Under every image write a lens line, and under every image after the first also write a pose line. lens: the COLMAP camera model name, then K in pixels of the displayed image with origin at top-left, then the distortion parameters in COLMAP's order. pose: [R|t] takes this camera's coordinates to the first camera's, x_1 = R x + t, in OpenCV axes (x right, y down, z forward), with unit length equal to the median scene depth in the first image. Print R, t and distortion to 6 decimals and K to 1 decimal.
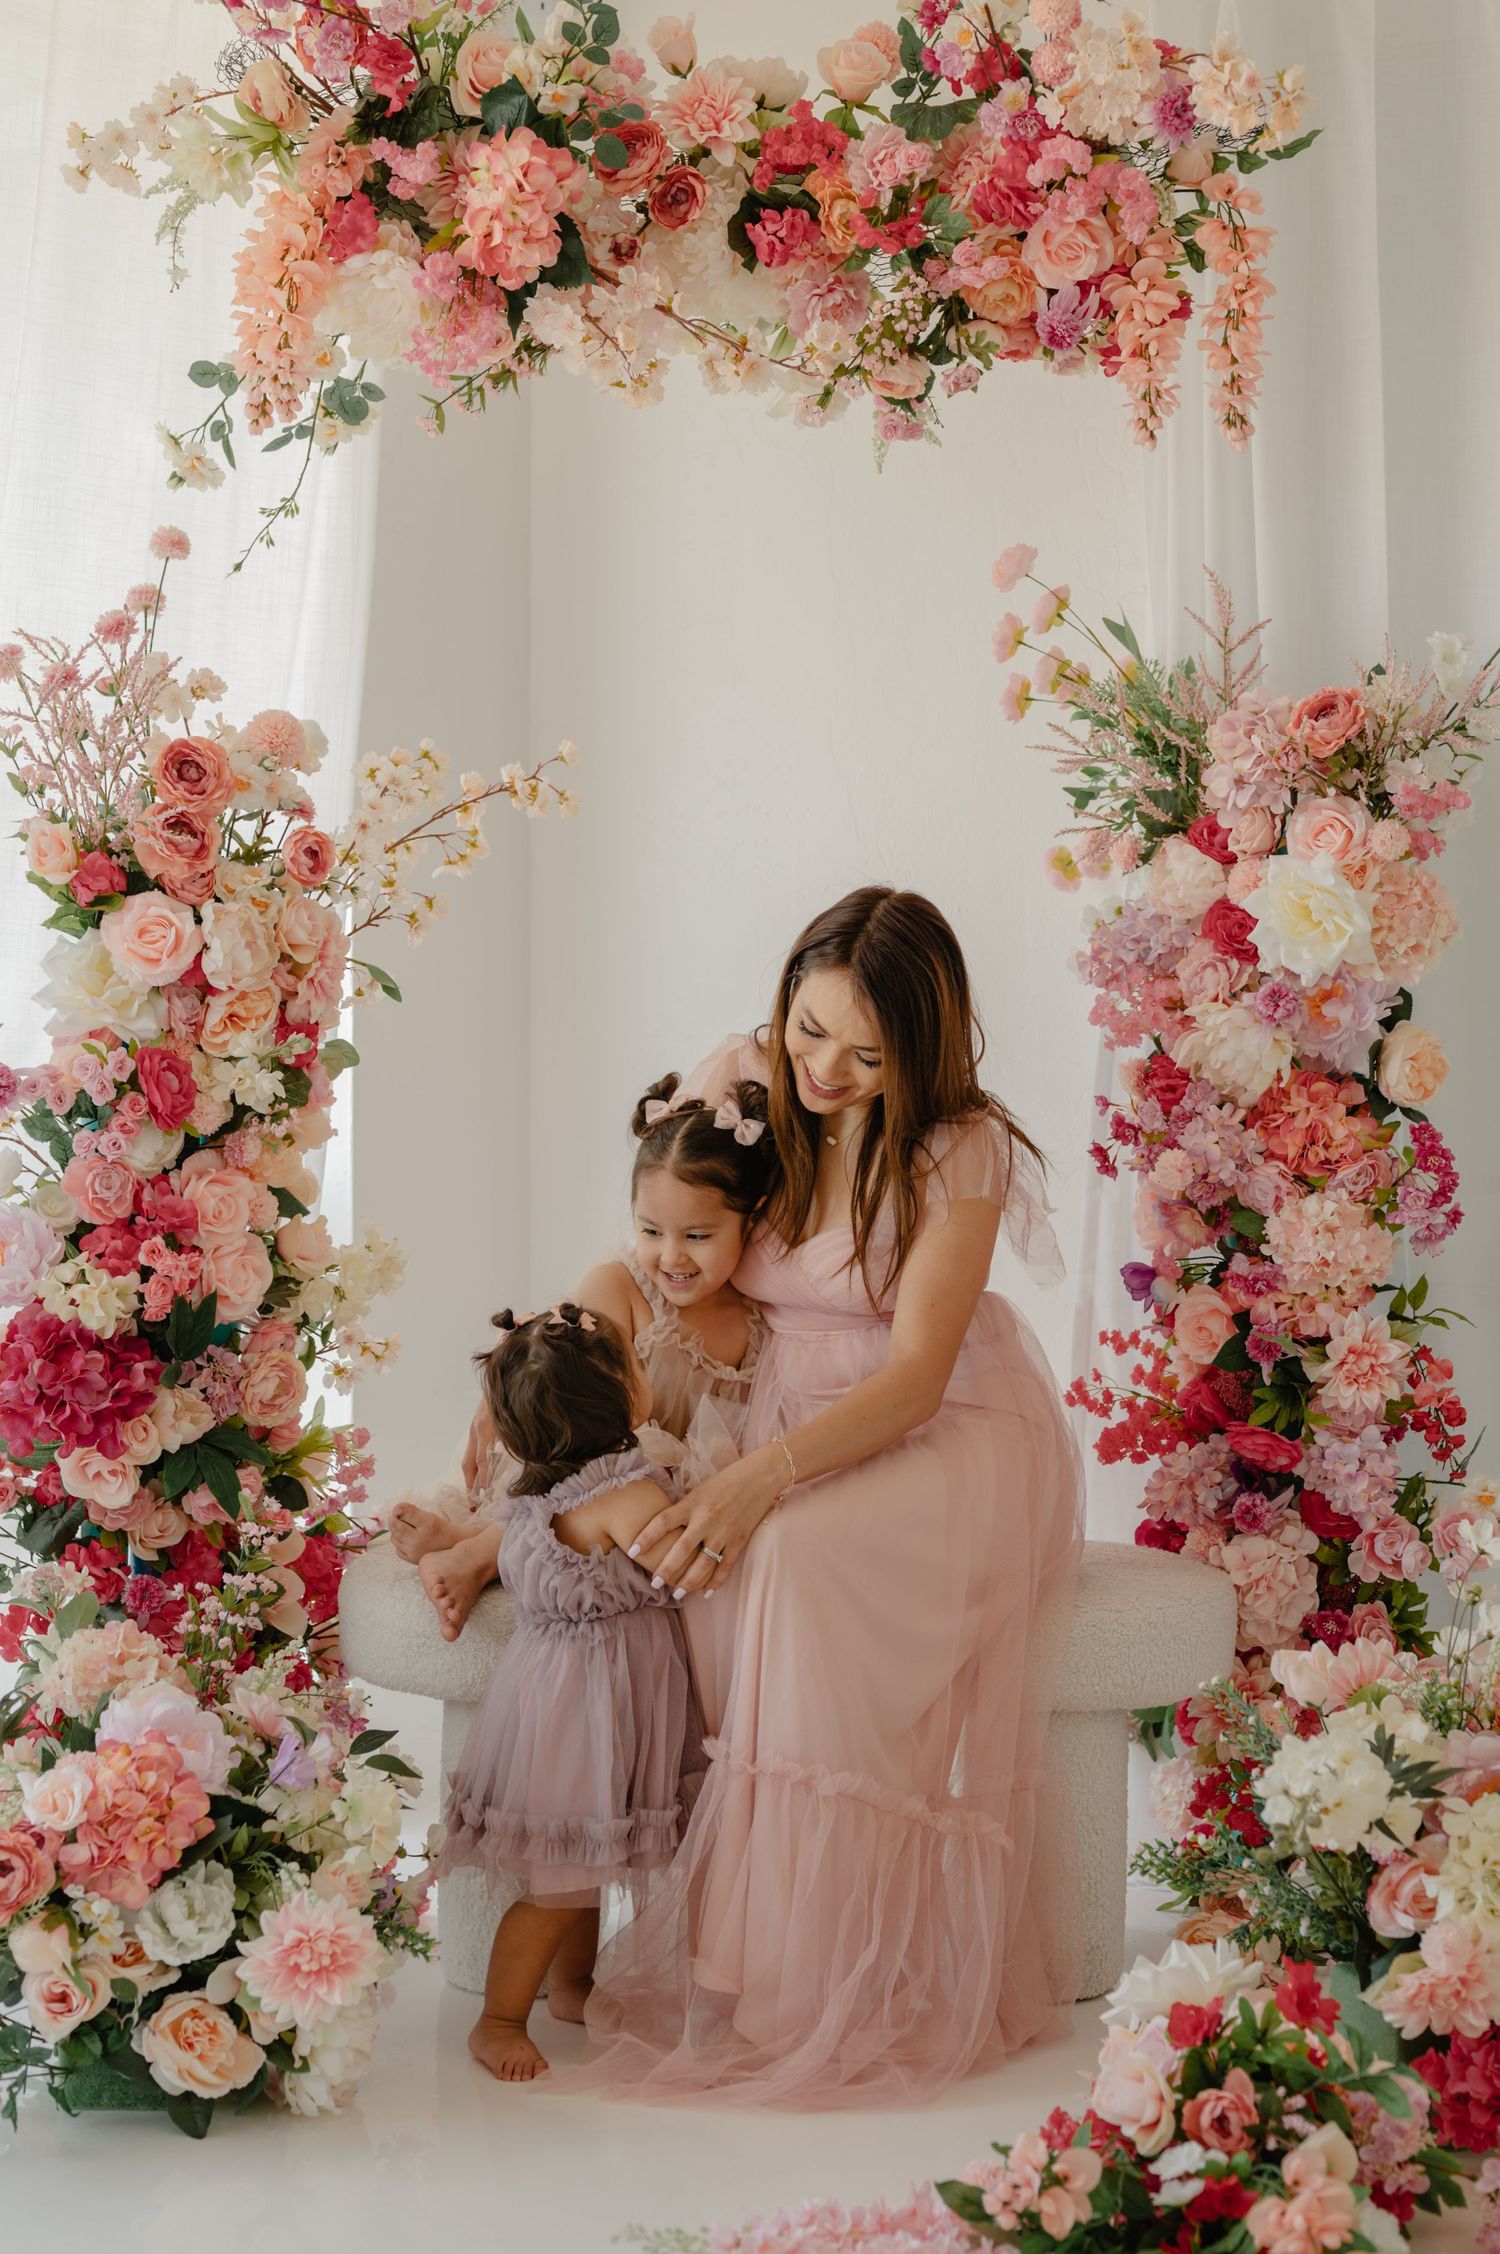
lens RADIAL K [[3907.2, 0, 750.0], [0, 3907.2, 1127.0], [0, 0, 1]] dist [-0.033076, -0.189090]
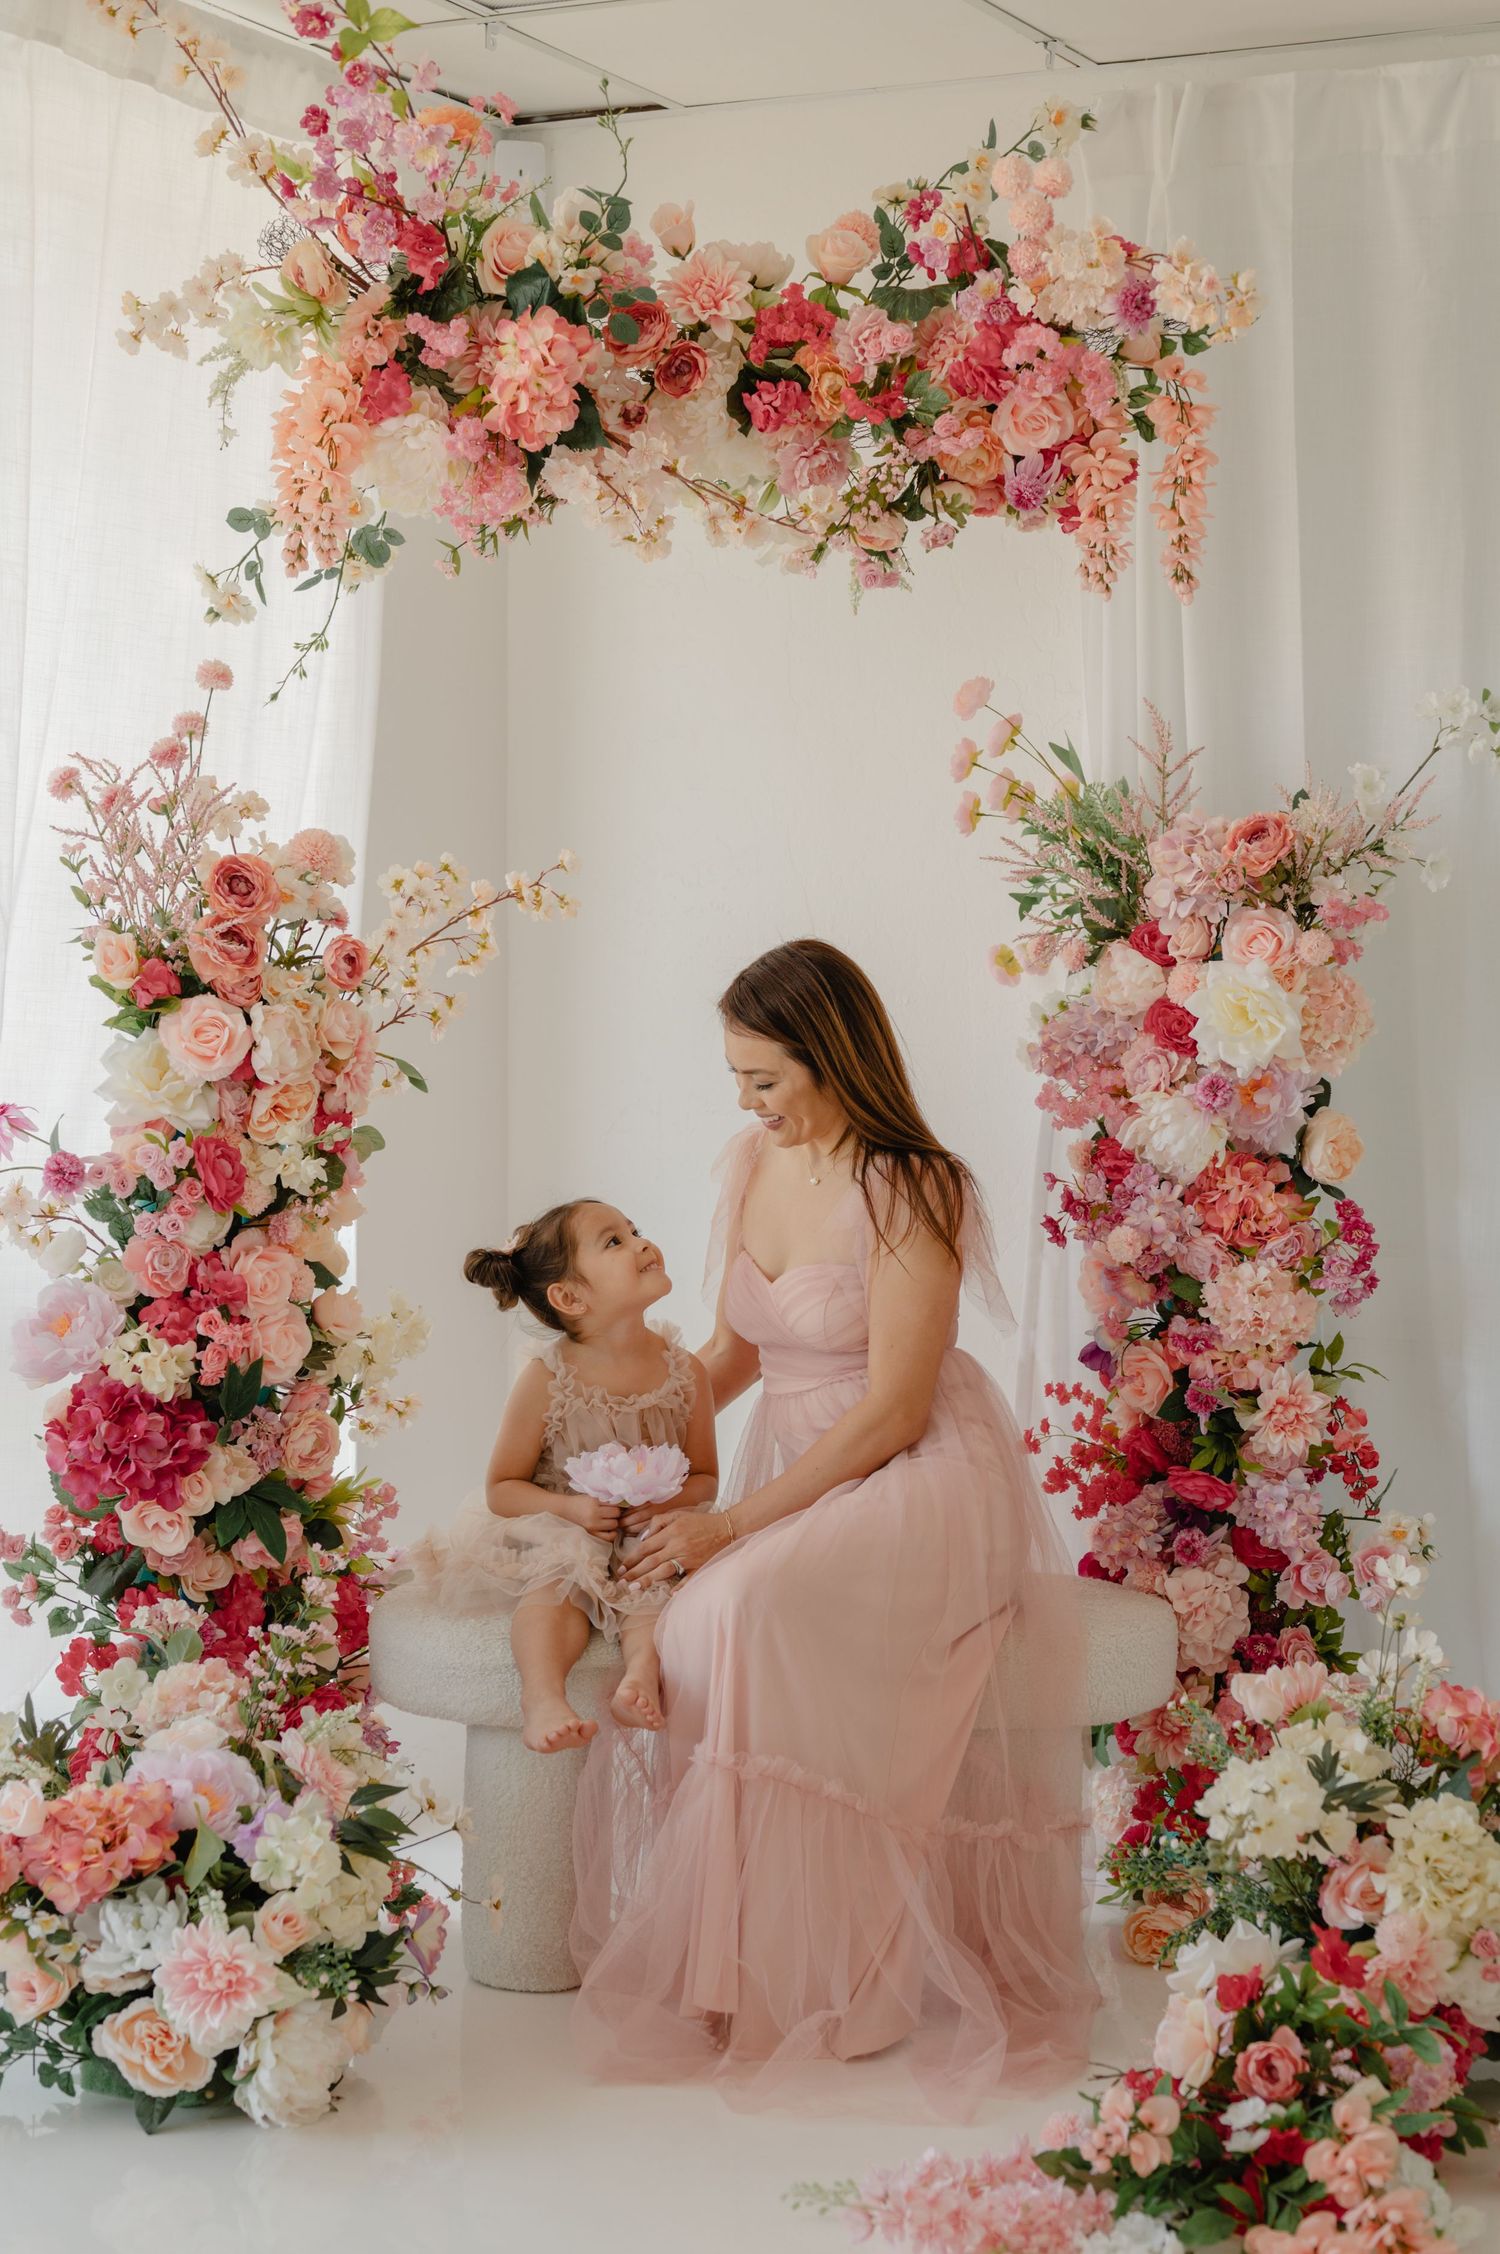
lens RADIAL K [[3907.2, 0, 750.0], [0, 3907.2, 1127.0], [0, 0, 1]] dist [-0.033076, -0.189090]
pose [[0.997500, -0.003253, 0.070594, -0.077325], [0.003282, 0.999995, -0.000288, -0.022097], [-0.070593, 0.000519, 0.997505, -0.107924]]
